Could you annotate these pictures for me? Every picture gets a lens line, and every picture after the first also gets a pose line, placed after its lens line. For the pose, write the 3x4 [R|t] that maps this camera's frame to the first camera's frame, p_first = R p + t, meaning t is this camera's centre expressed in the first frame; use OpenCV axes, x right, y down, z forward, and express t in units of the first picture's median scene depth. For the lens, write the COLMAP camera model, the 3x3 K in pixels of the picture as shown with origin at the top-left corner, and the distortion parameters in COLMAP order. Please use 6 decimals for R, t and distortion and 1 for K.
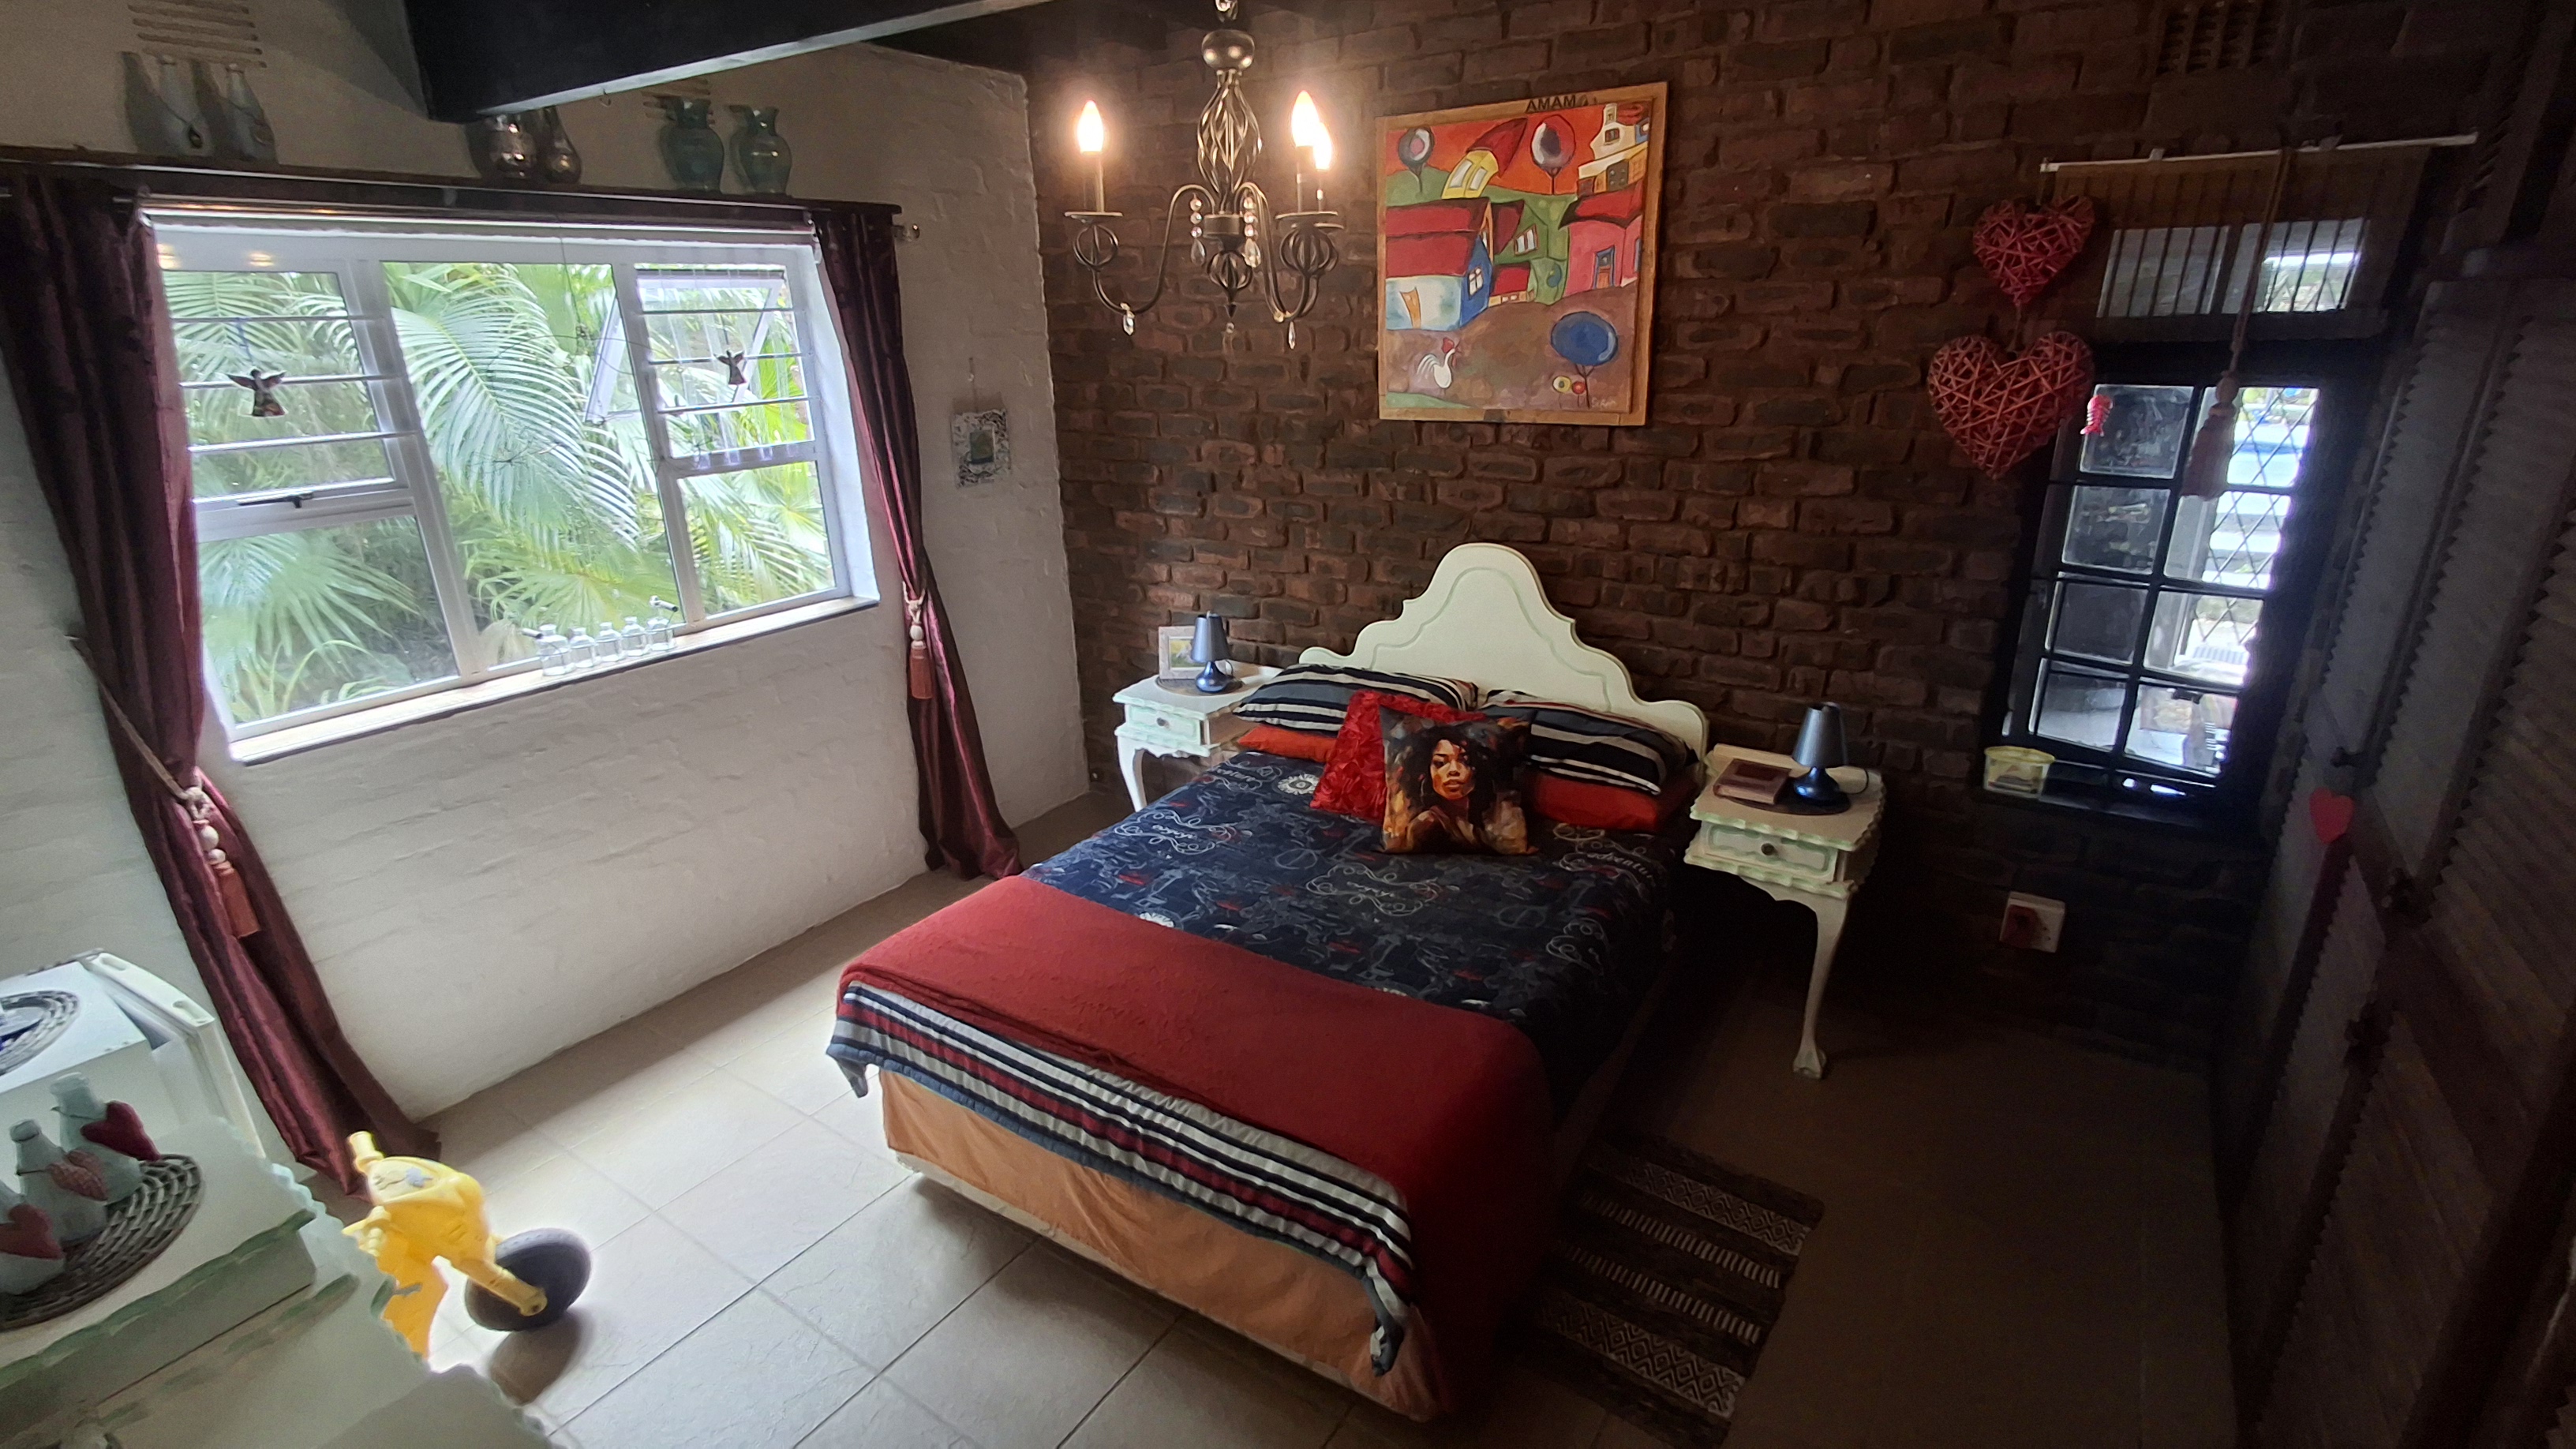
lens RADIAL K [[1178.3, 0, 1289.3], [0, 1178.3, 731.7], [0, 0, 1]] dist [0.006054, 0.003516]
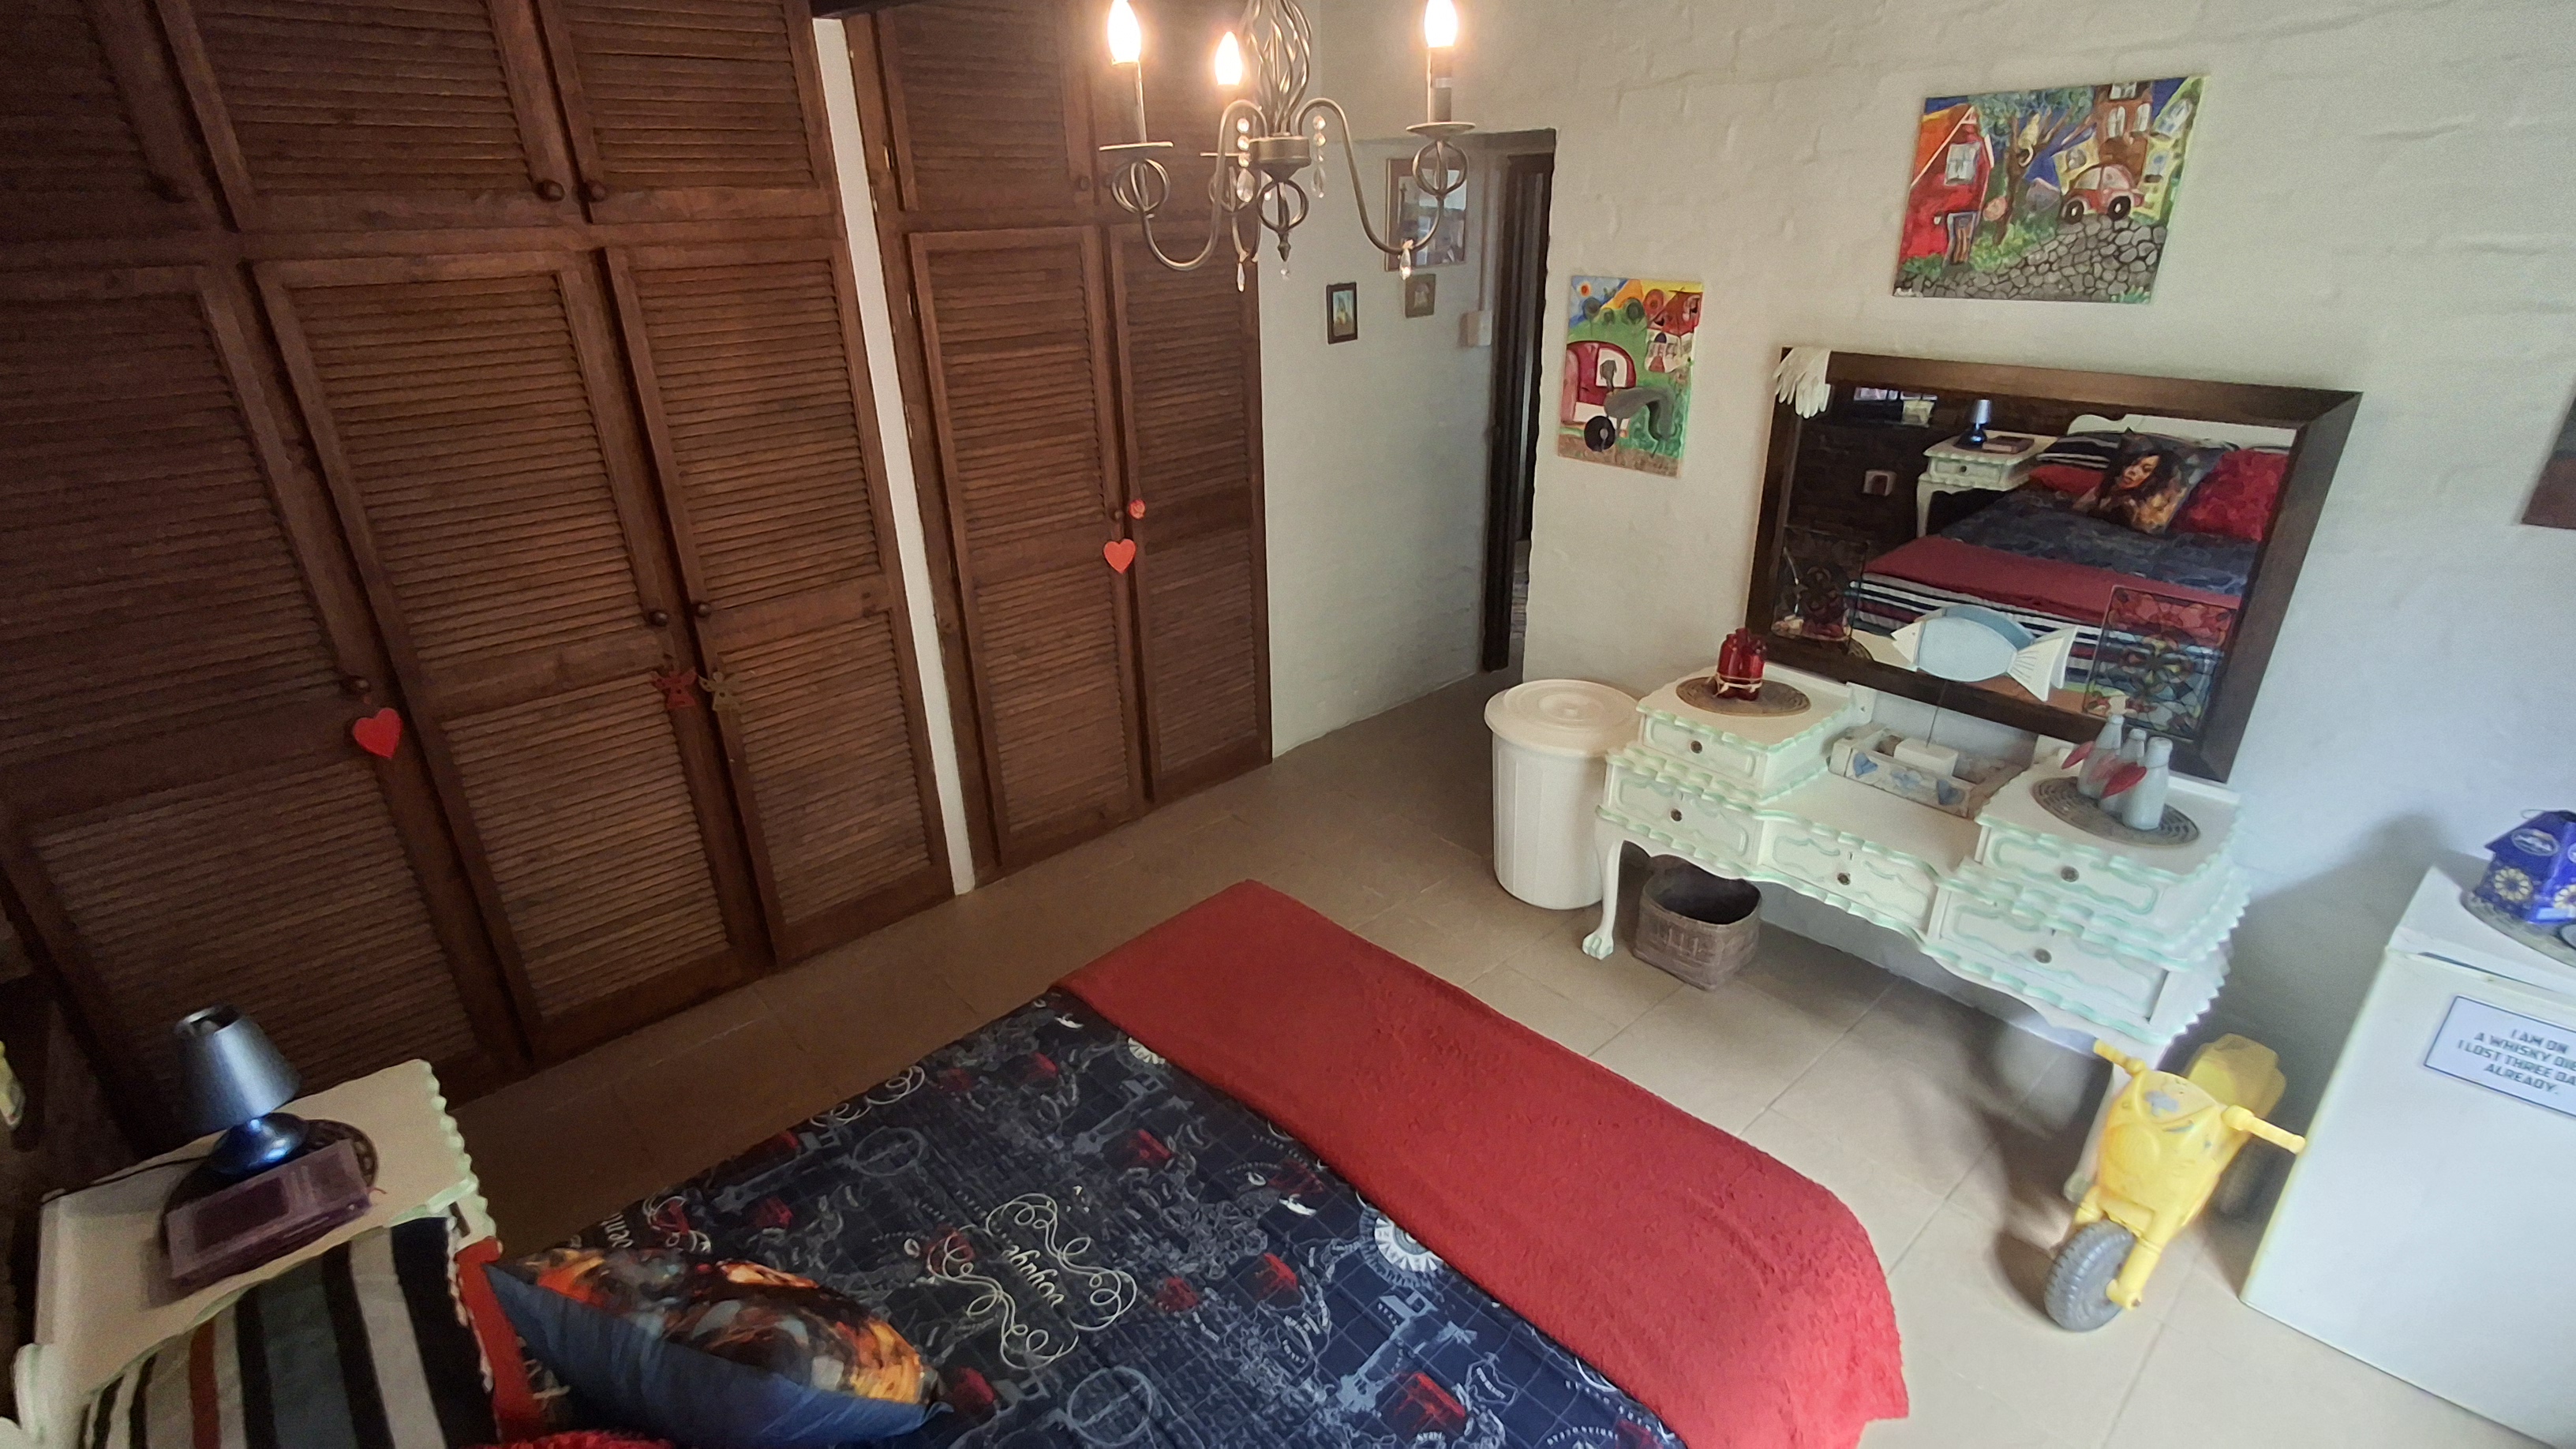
lens RADIAL K [[1178.3, 0, 1292.6], [0, 1178.3, 727.6], [0, 0, 1]] dist [0.006054, 0.003516]
pose [[-0.967493, -0.065672, 0.244223, -0.194620], [0.123598, 0.719722, 0.683172, -0.482746], [-0.220638, 0.691149, -0.688209, 1.272047]]
